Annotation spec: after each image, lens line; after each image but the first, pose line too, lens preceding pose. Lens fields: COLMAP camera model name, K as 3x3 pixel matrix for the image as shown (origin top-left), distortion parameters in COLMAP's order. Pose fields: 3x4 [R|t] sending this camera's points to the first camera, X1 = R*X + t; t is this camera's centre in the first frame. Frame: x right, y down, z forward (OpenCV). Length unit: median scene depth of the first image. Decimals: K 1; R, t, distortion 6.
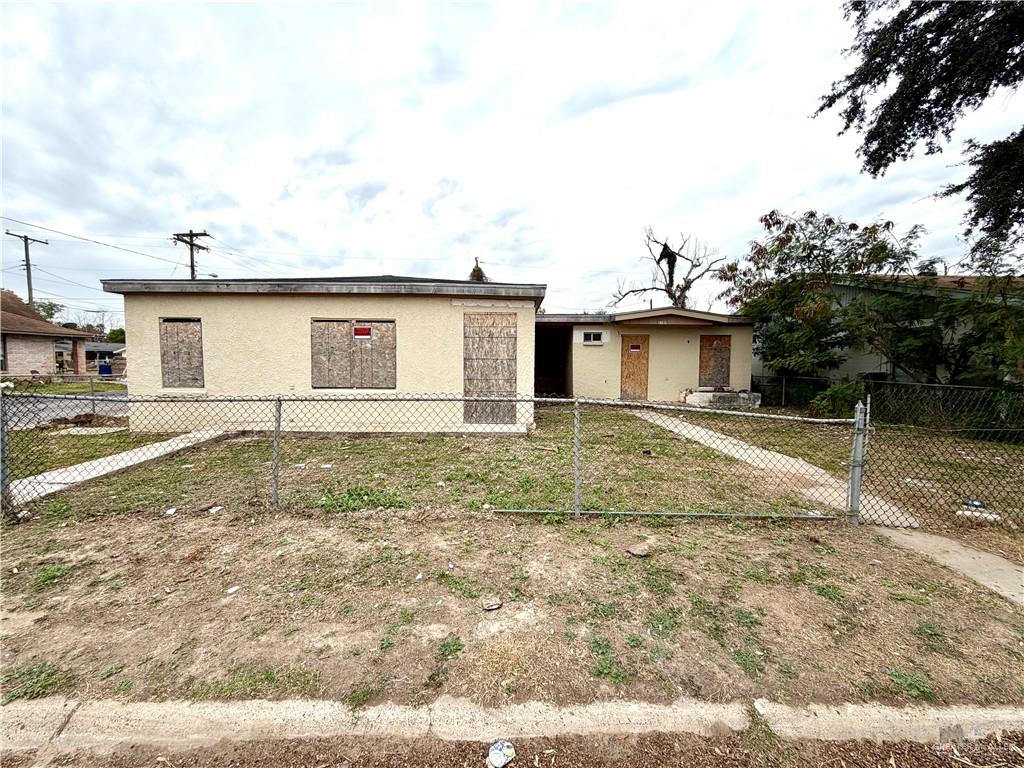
lens RADIAL K [[408.3, 0, 512.0], [0, 408.3, 384.0], [0, 0, 1]] dist [0.000378, 0.000068]
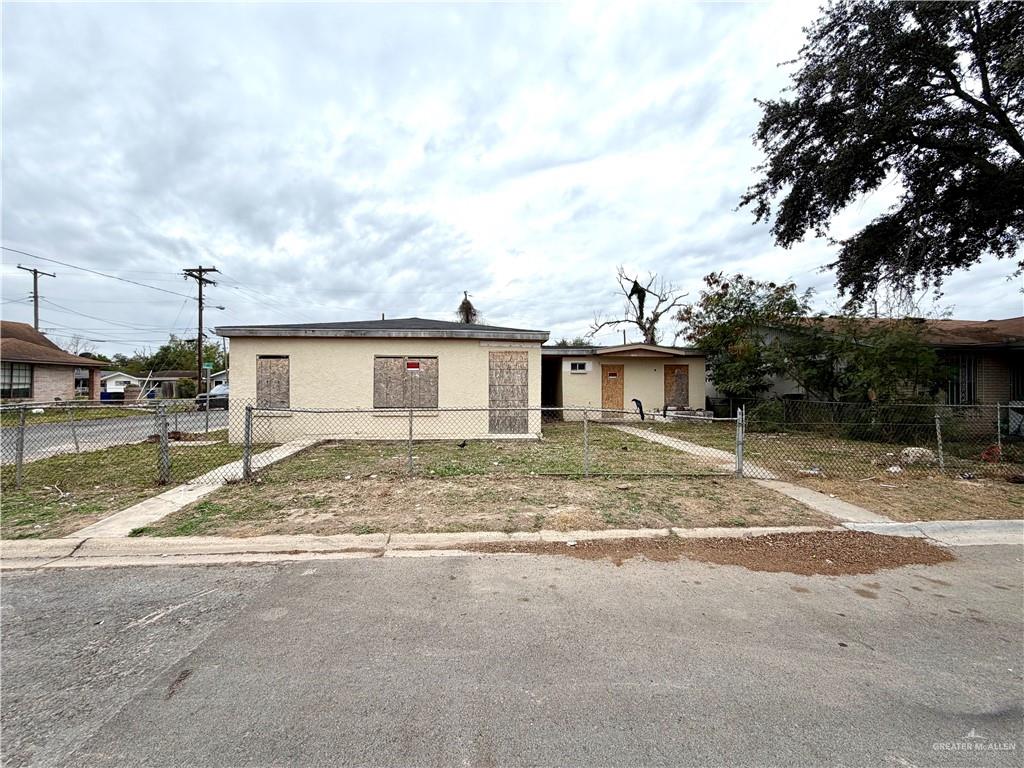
lens RADIAL K [[408.3, 0, 512.0], [0, 408.3, 384.0], [0, 0, 1]] dist [0.000378, 0.000068]
pose [[0.998384, -0.005139, 0.056590, -0.101813], [0.008596, 0.998100, -0.061008, 0.014620], [-0.056169, 0.061395, 0.996532, -0.296682]]
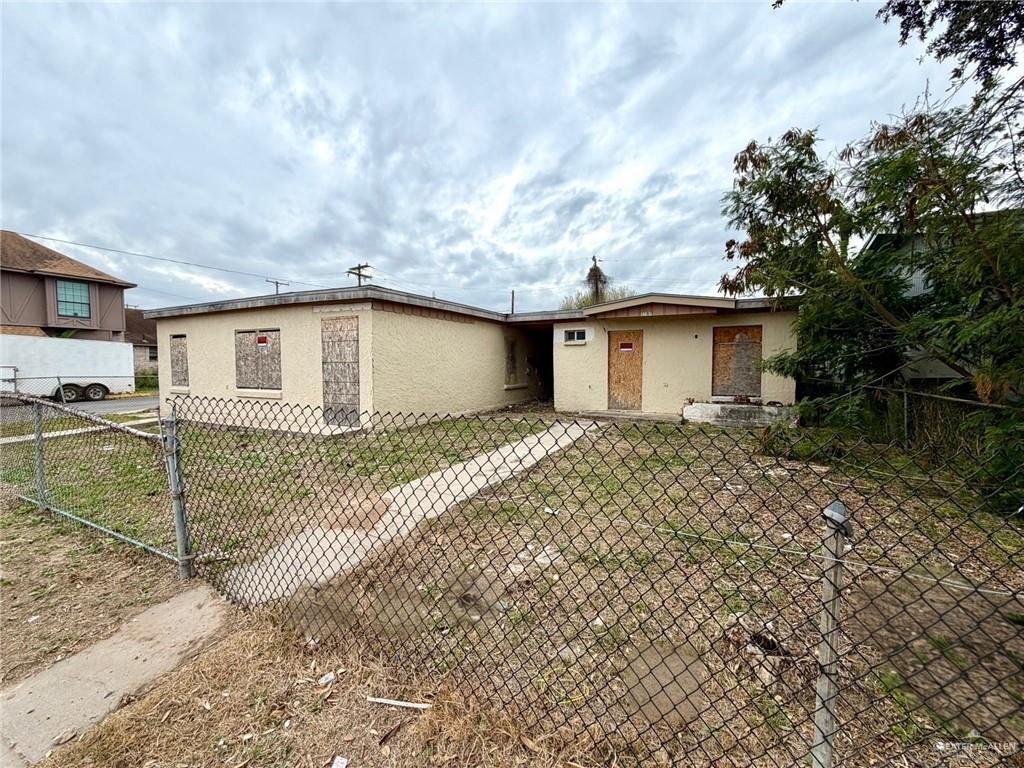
lens RADIAL K [[408.3, 0, 512.0], [0, 408.3, 384.0], [0, 0, 1]] dist [0.000378, 0.000068]
pose [[0.894969, 0.012095, -0.445964, 0.676909], [-0.016312, 0.999851, -0.005619, -0.007026], [0.445829, 0.012303, 0.895033, 0.238908]]
